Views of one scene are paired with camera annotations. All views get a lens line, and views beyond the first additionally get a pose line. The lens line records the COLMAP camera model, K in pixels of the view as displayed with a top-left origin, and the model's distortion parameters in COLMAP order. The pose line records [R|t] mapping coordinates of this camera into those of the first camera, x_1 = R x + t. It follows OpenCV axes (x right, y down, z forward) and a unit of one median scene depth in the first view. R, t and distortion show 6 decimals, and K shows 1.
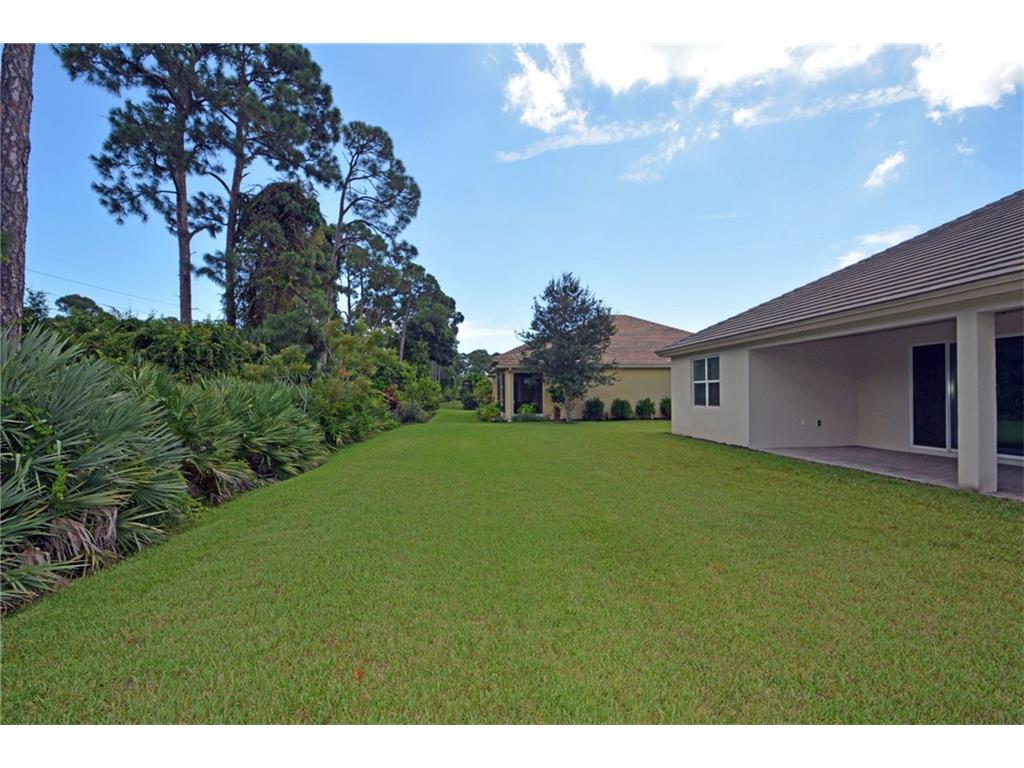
lens RADIAL K [[500.5, 0, 507.3], [0, 500.5, 388.1], [0, 0, 1]] dist [0.002267, -0.000094]
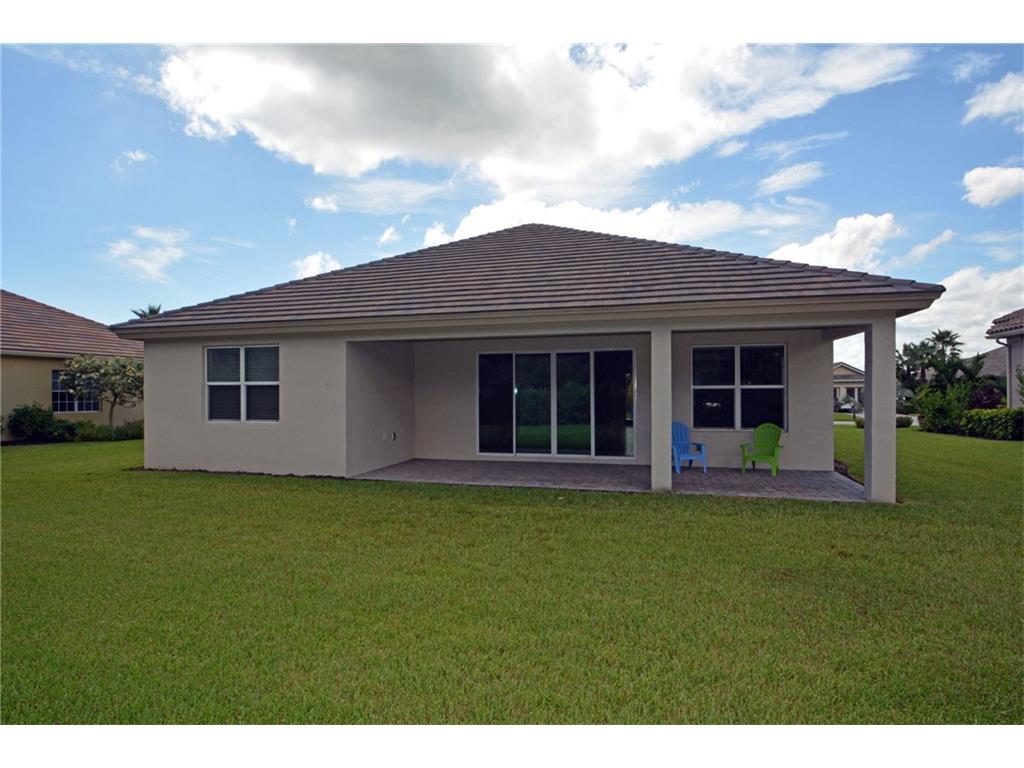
lens RADIAL K [[558.2, 0, 512.0], [0, 558.2, 384.0], [0, 0, 1]] dist [0.000667, -0.024698]
pose [[0.362723, 0.016836, 0.931745, -0.182799], [-0.012422, 0.999835, -0.013231, -0.007960], [-0.931814, -0.006775, 0.362872, 0.471989]]
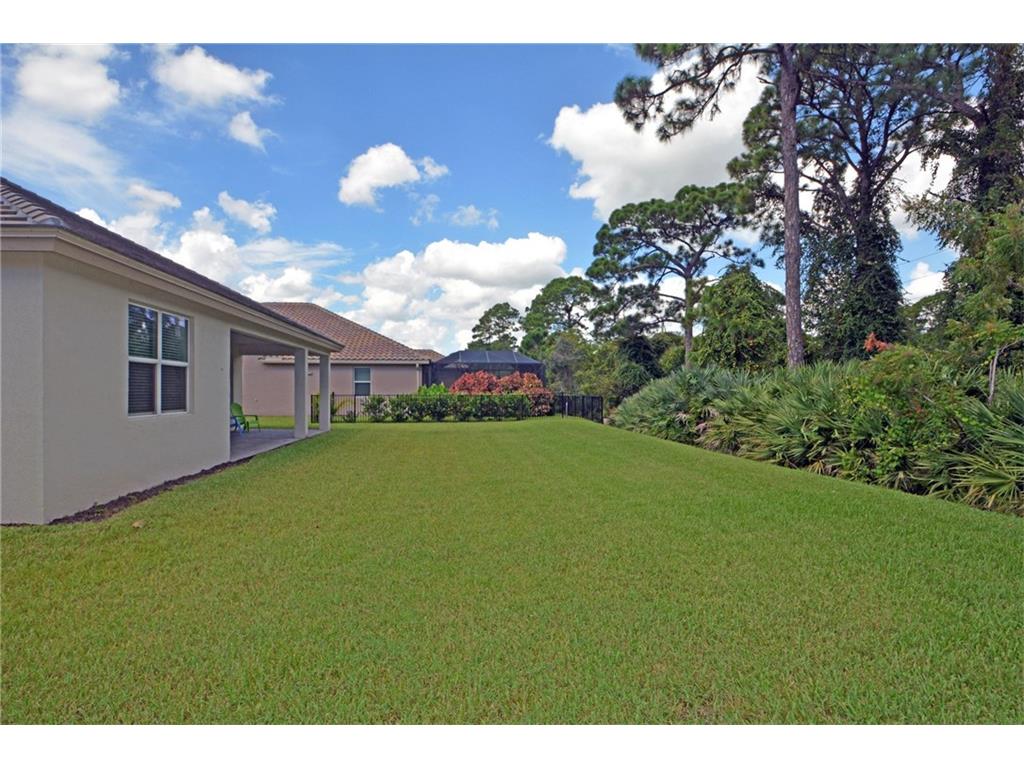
lens RADIAL K [[558.2, 0, 512.0], [0, 558.2, 384.0], [0, 0, 1]] dist [0.000667, -0.024698]
pose [[-0.999854, 0.007070, -0.015526, 0.079829], [0.007453, 0.999666, -0.024753, 0.027676], [0.015345, -0.024865, -0.999573, 1.788035]]
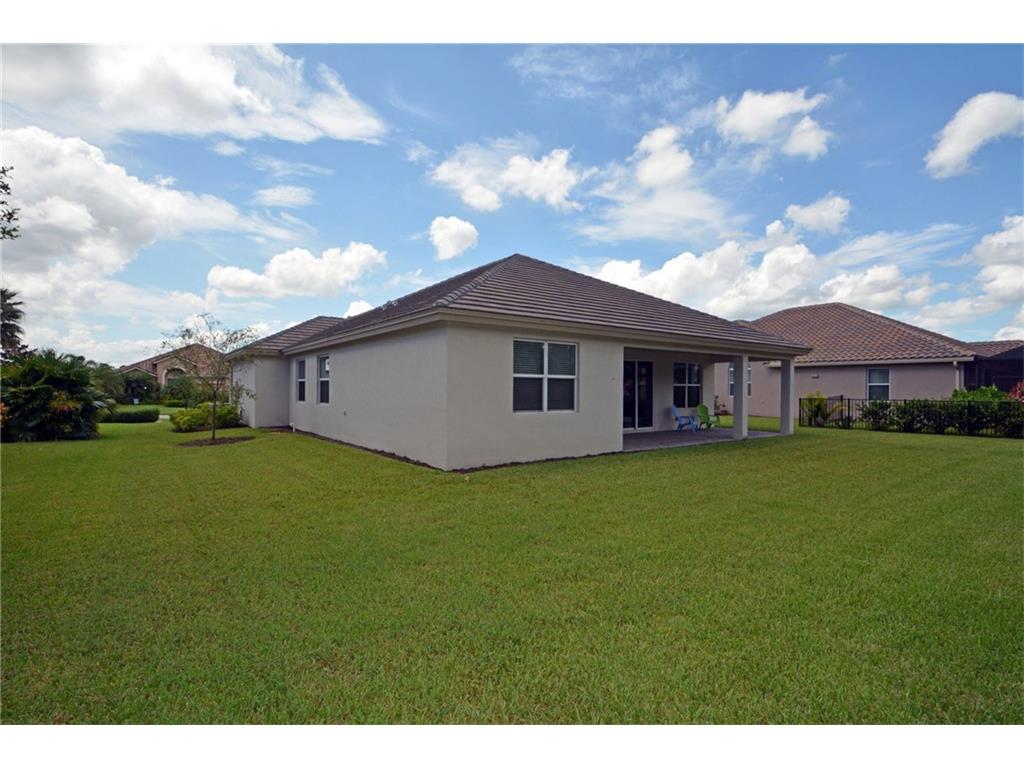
lens RADIAL K [[506.4, 0, 522.4], [0, 506.4, 390.4], [0, 0, 1]] dist [0.021802, -0.000220]
pose [[-0.521088, 0.002629, 0.853499, -0.224207], [-0.011923, 0.999875, -0.010360, 0.016937], [-0.853420, -0.015575, -0.520991, 1.627128]]
